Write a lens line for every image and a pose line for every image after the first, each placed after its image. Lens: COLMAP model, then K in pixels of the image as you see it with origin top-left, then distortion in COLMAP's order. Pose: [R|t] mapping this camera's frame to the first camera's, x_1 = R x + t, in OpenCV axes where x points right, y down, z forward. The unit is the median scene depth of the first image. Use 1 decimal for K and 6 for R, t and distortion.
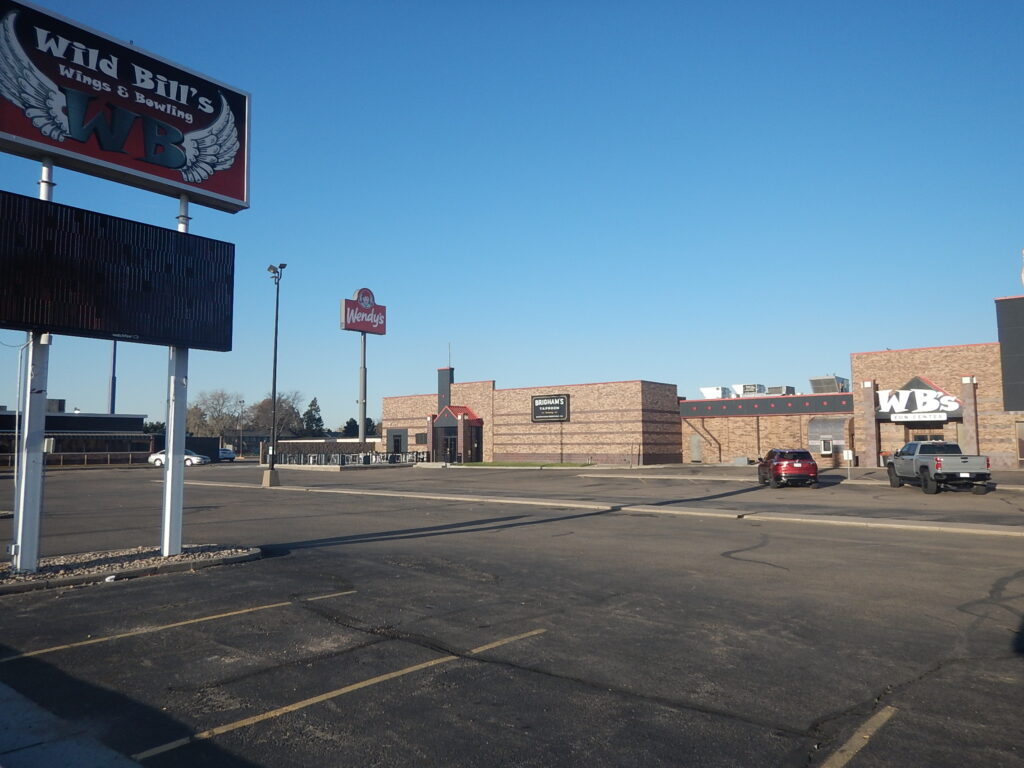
lens RADIAL K [[723.6, 0, 518.6], [0, 723.6, 385.5], [0, 0, 1]] dist [-0.011670, -0.002564]
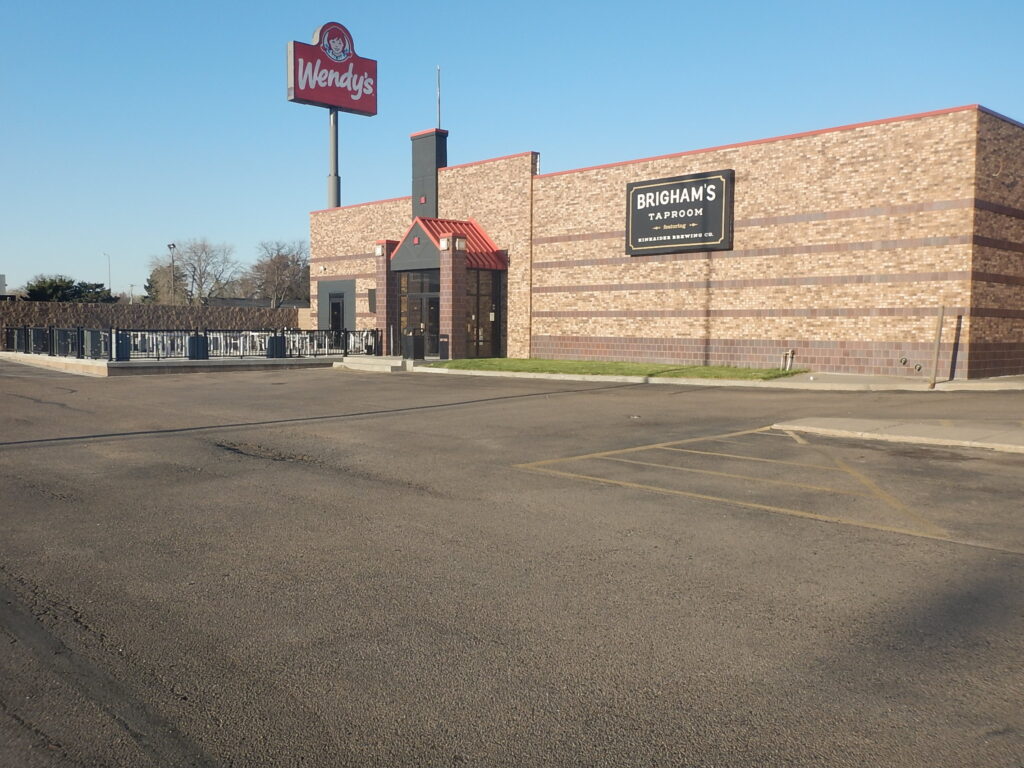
lens RADIAL K [[934.3, 0, 519.7], [0, 934.3, 381.6], [0, 0, 1]] dist [0.032592, 0.000000]
pose [[0.991247, 0.020298, -0.130448, 0.028403], [-0.001862, 0.990160, 0.139926, 0.049505], [0.132004, -0.138459, 0.981532, 0.522794]]
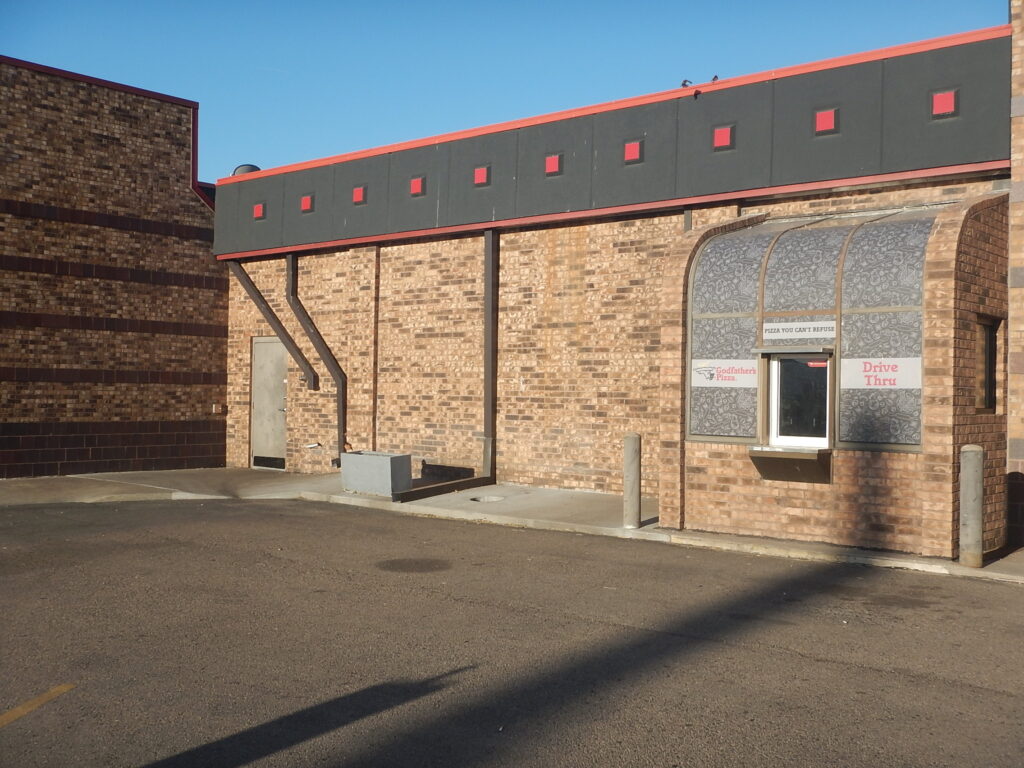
lens RADIAL K [[1102.1, 0, 512.1], [0, 1102.1, 383.8], [0, 0, 1]] dist [-0.011111, 0.000000]
pose [[0.999508, 0.017969, -0.025702, 0.323096], [-0.016033, 0.997156, 0.073635, 0.056793], [0.026952, -0.073186, 0.996954, 0.674498]]
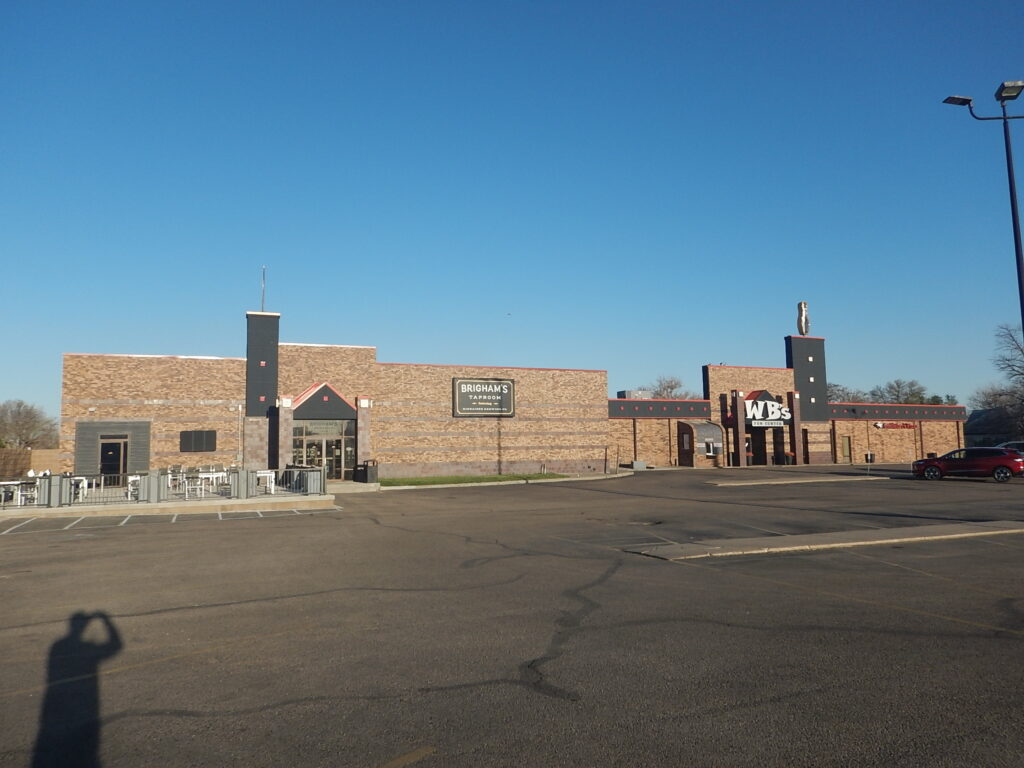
lens RADIAL K [[727.4, 0, 507.5], [0, 727.4, 381.8], [0, 0, 1]] dist [0.052179, 0.001882]
pose [[0.452063, 0.079690, 0.888419, -0.584700], [-0.059218, 0.996485, -0.059250, 0.057548], [-0.890018, -0.025825, 0.455193, 0.664613]]
